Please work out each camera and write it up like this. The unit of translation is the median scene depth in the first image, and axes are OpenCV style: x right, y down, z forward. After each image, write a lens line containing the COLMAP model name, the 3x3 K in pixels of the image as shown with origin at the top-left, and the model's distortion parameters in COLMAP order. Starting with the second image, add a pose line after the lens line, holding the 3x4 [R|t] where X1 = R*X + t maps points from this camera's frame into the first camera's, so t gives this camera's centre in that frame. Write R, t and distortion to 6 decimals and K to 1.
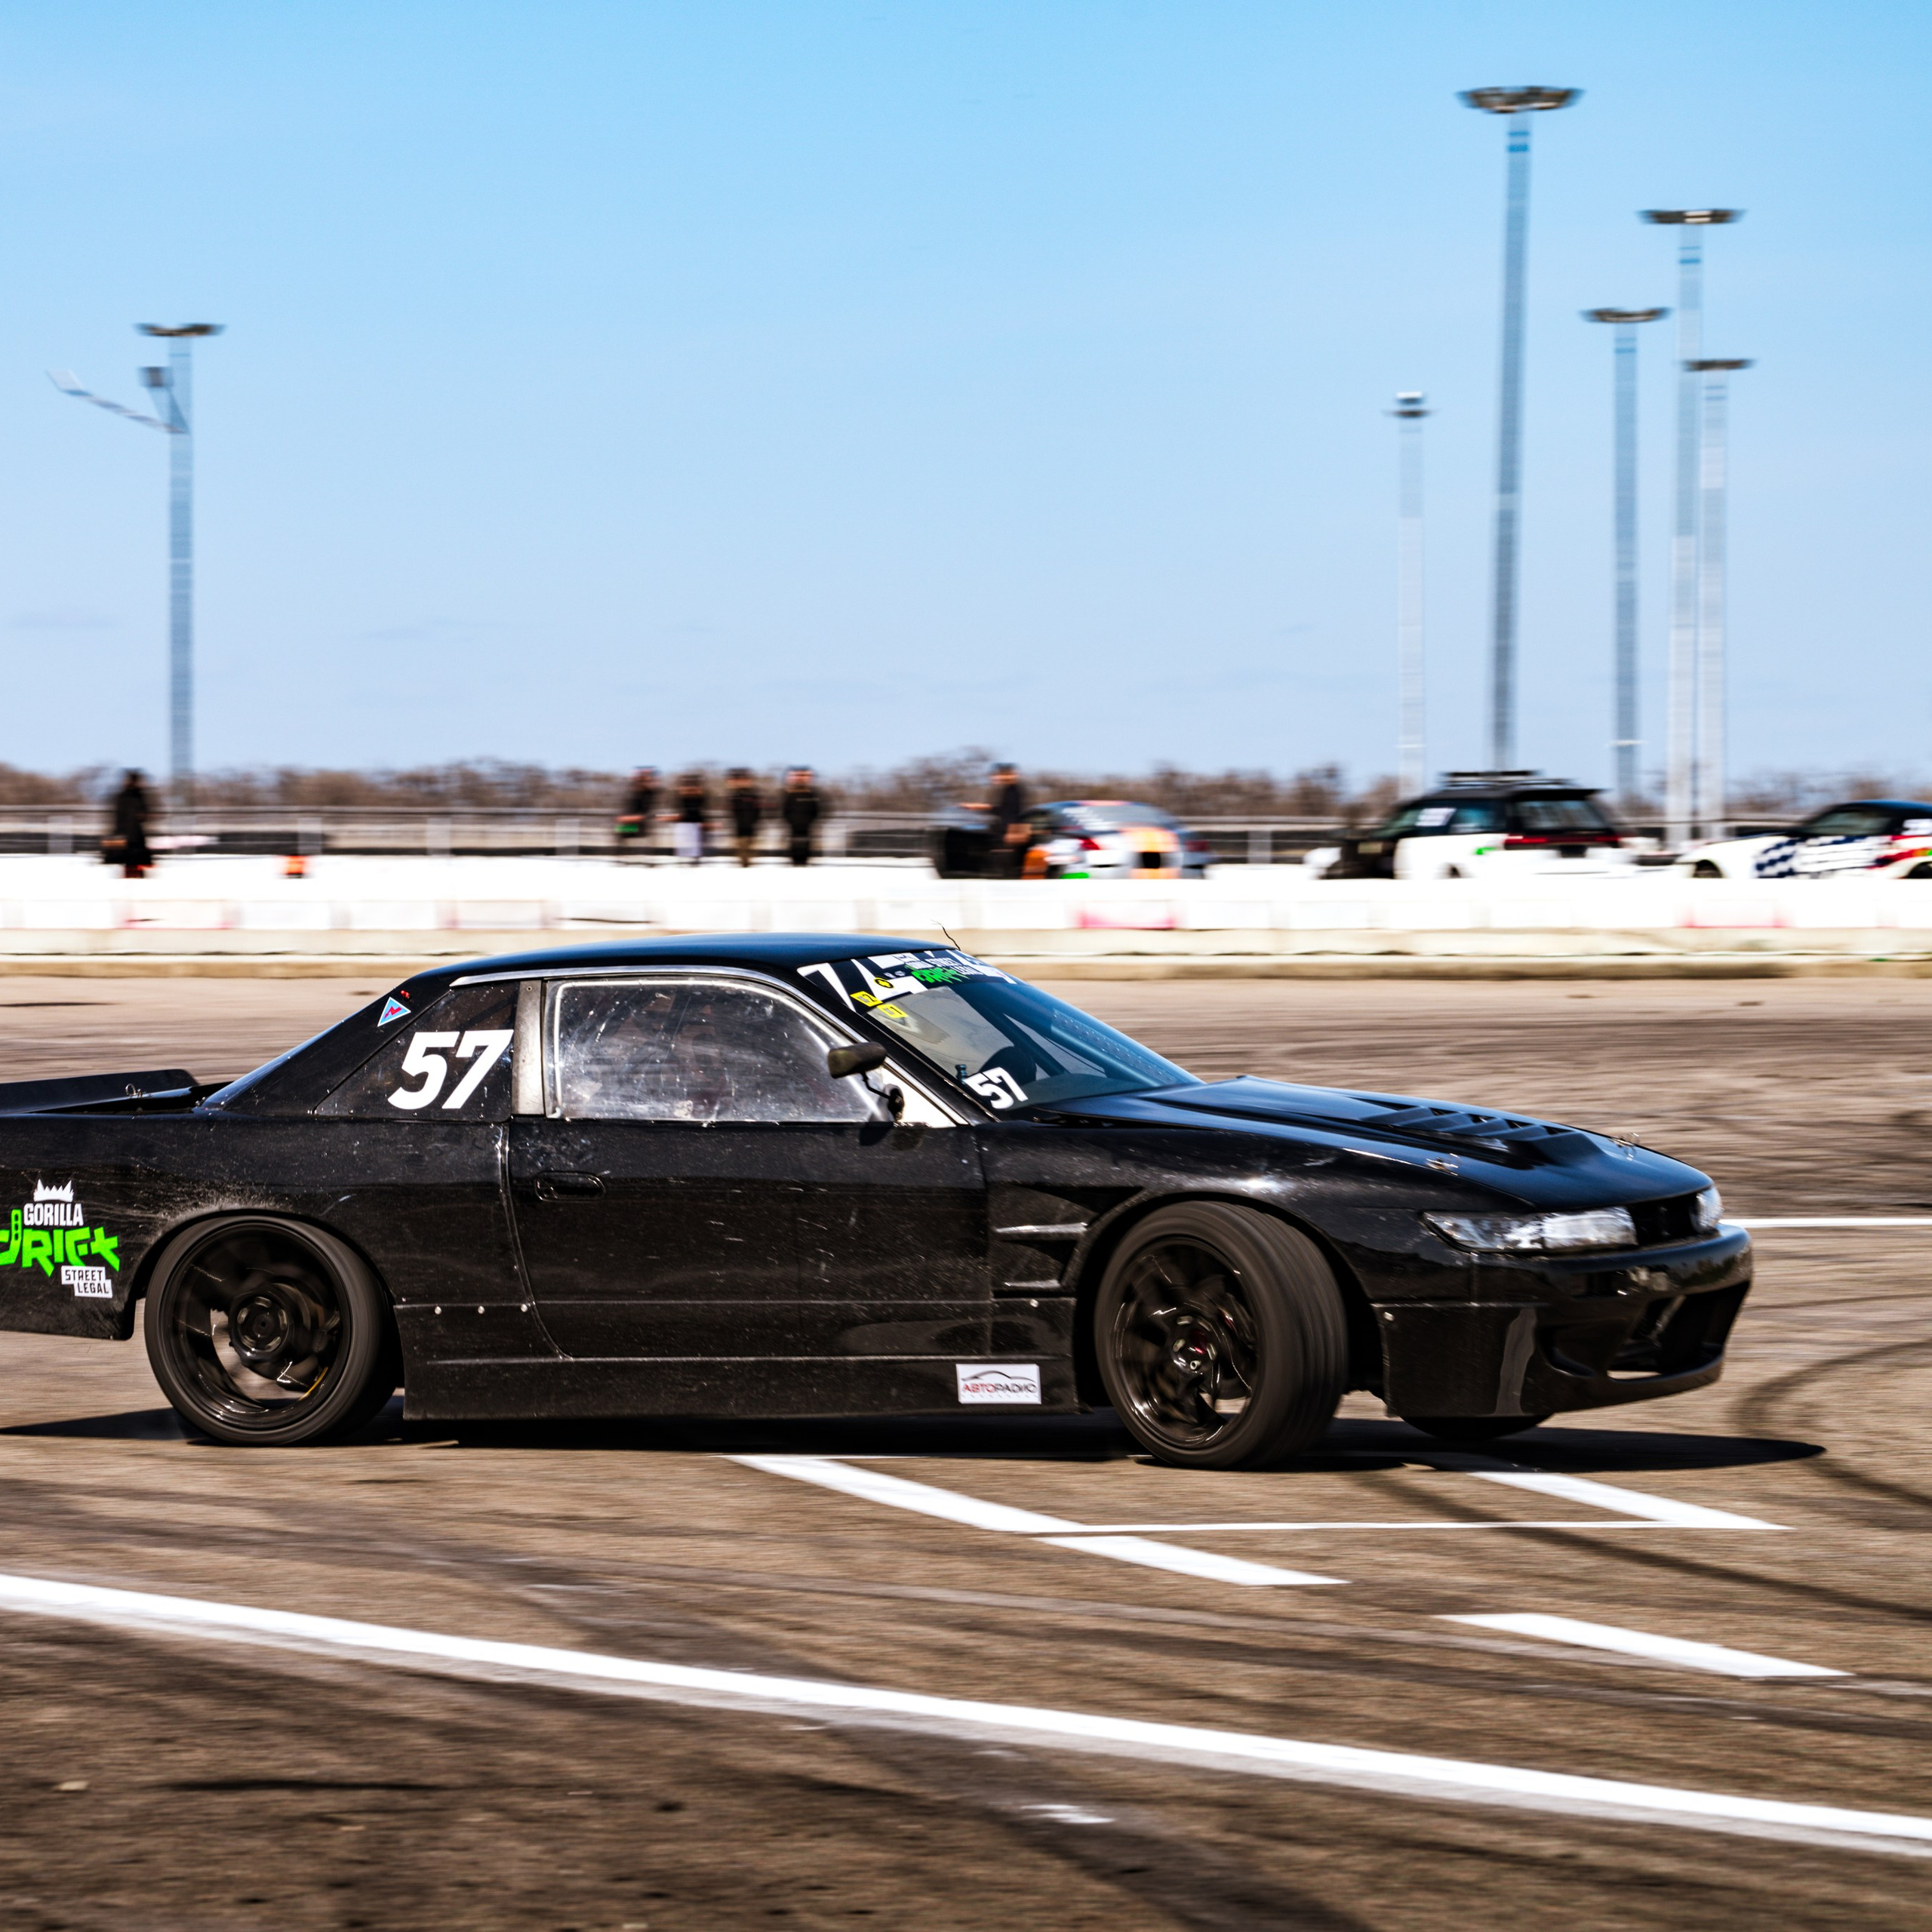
lens RADIAL K [[10665.4, 0, 971.6], [0, 10665.4, 983.3], [0, 0, 1]] dist [1.346115, 0.000000]
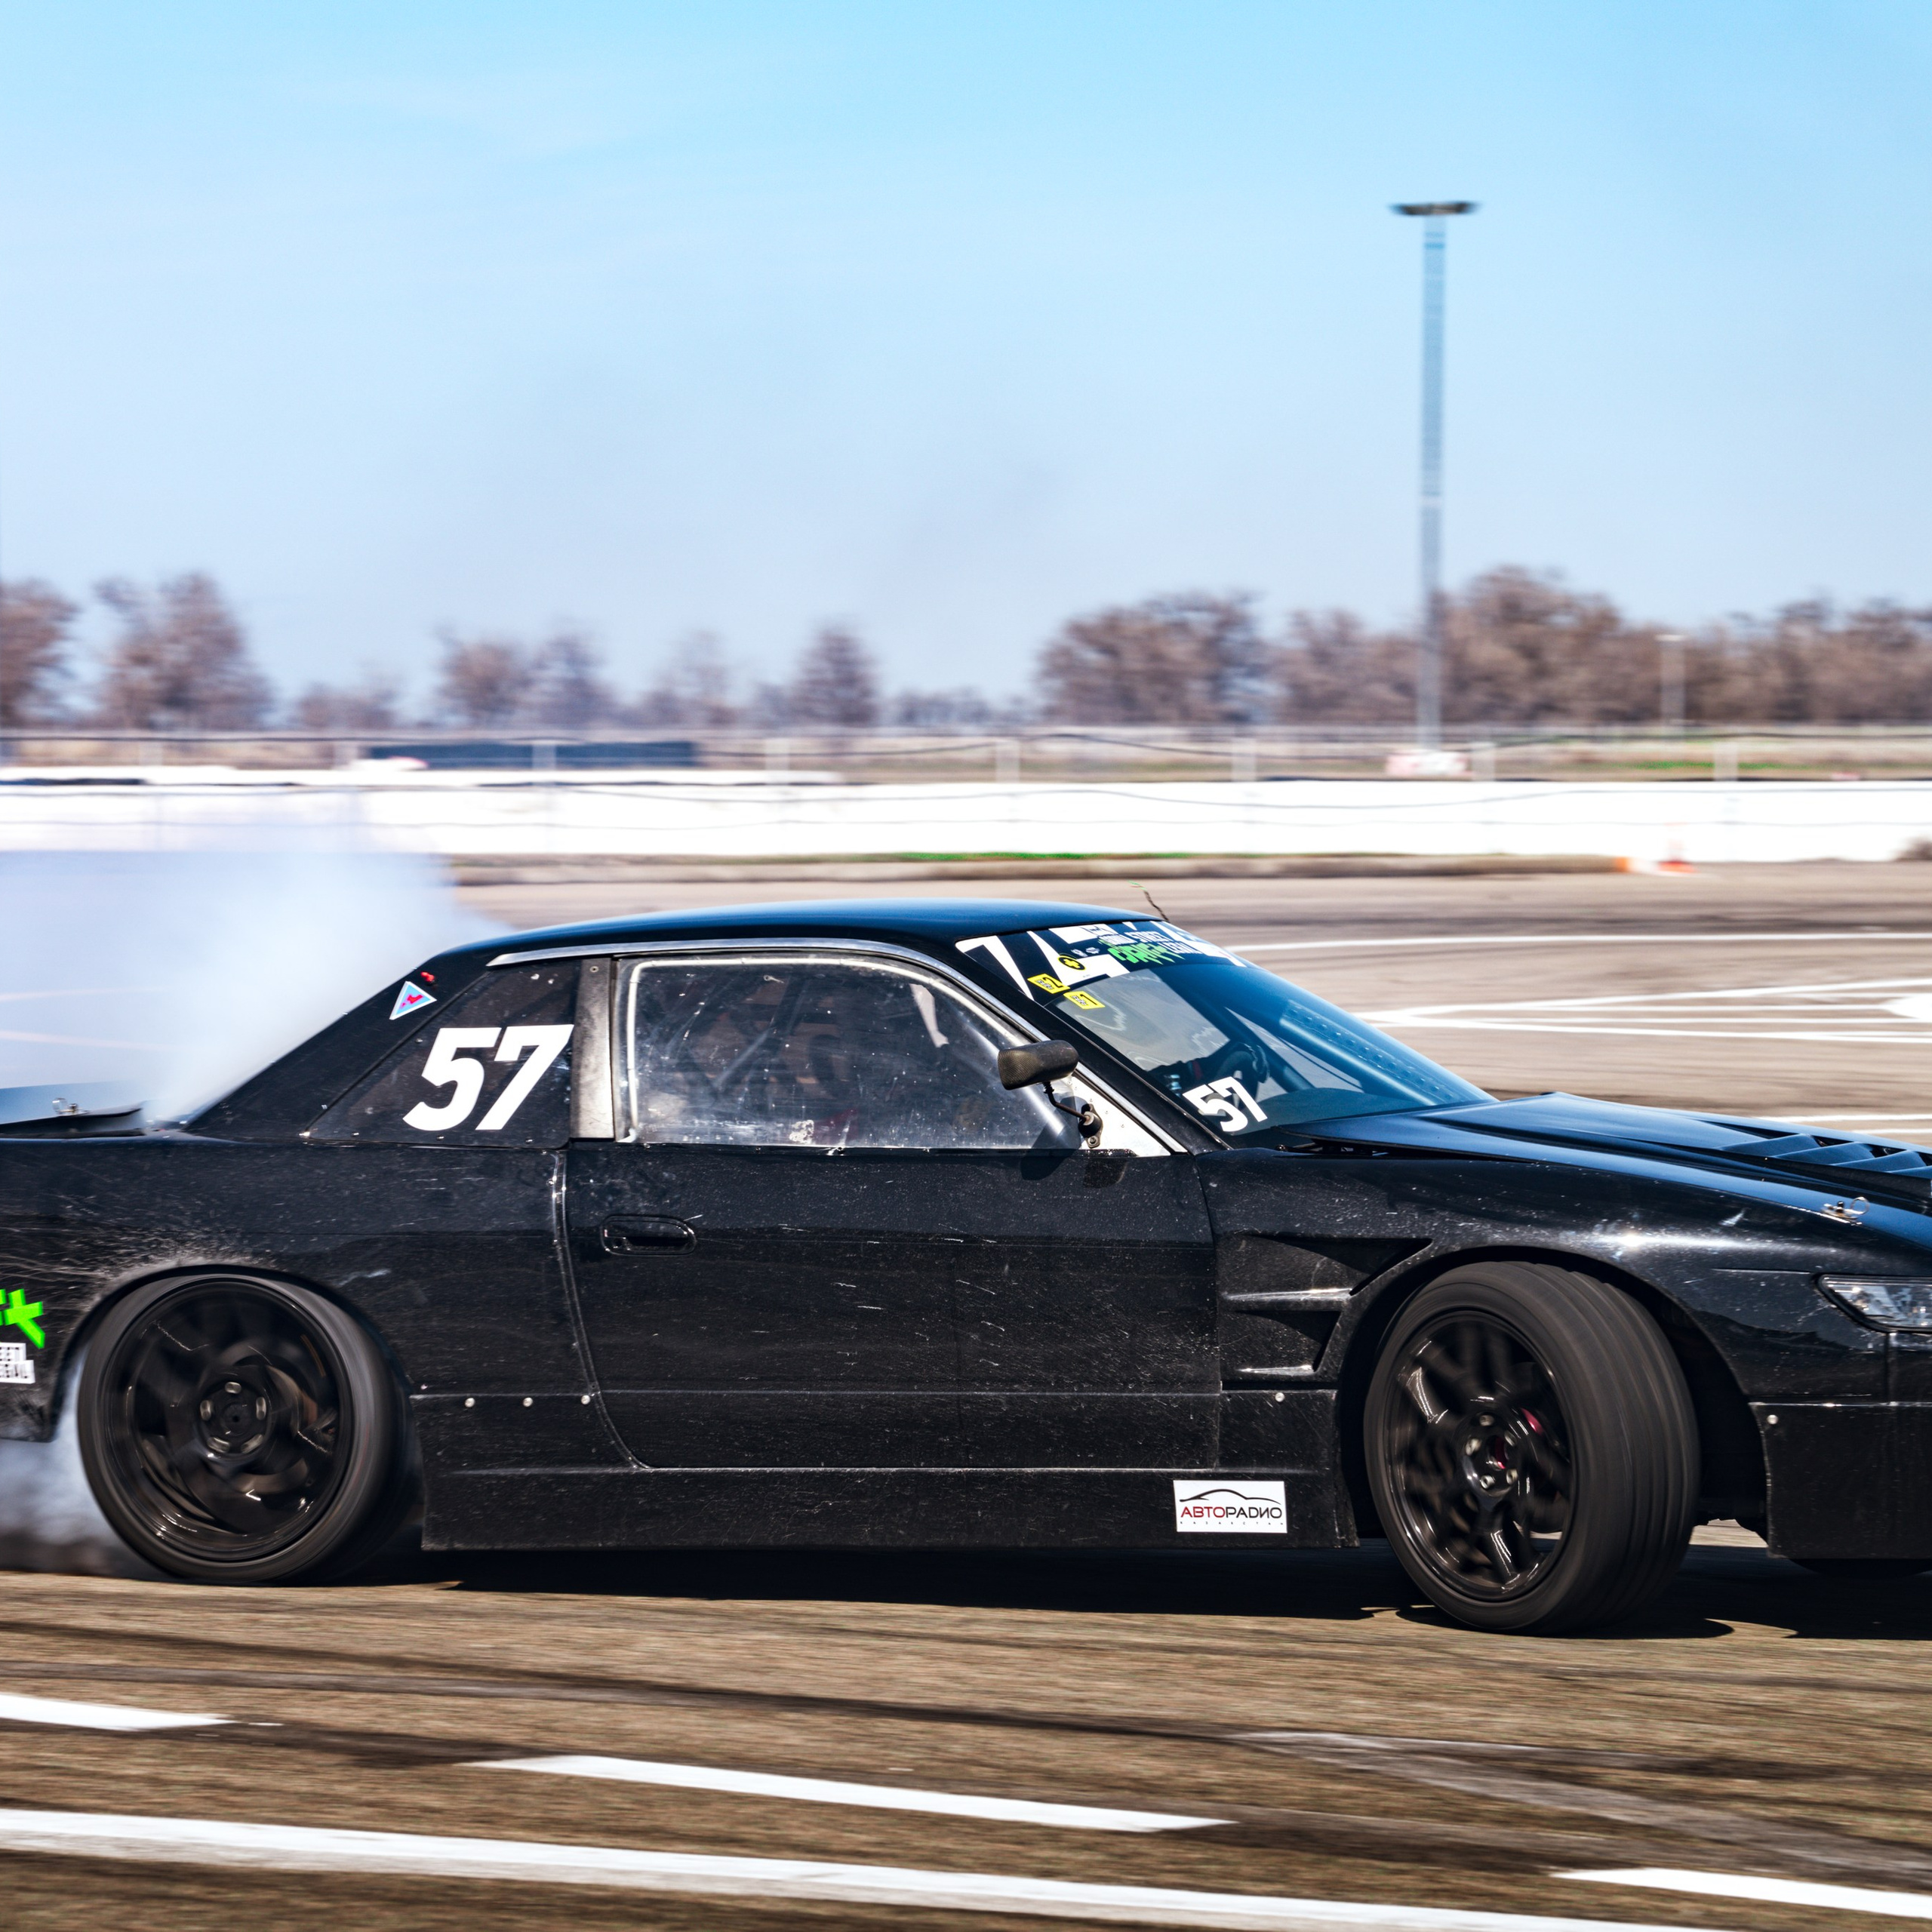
lens RADIAL K [[10854.1, 0, 966.0], [0, 10854.1, 965.7], [0, 0, 1]] dist [1.361005, 0.000000]
pose [[0.999979, 0.003415, -0.005515, -0.011441], [-0.003455, 0.999967, -0.007322, 0.005751], [0.005489, 0.007341, 0.999958, 0.246088]]
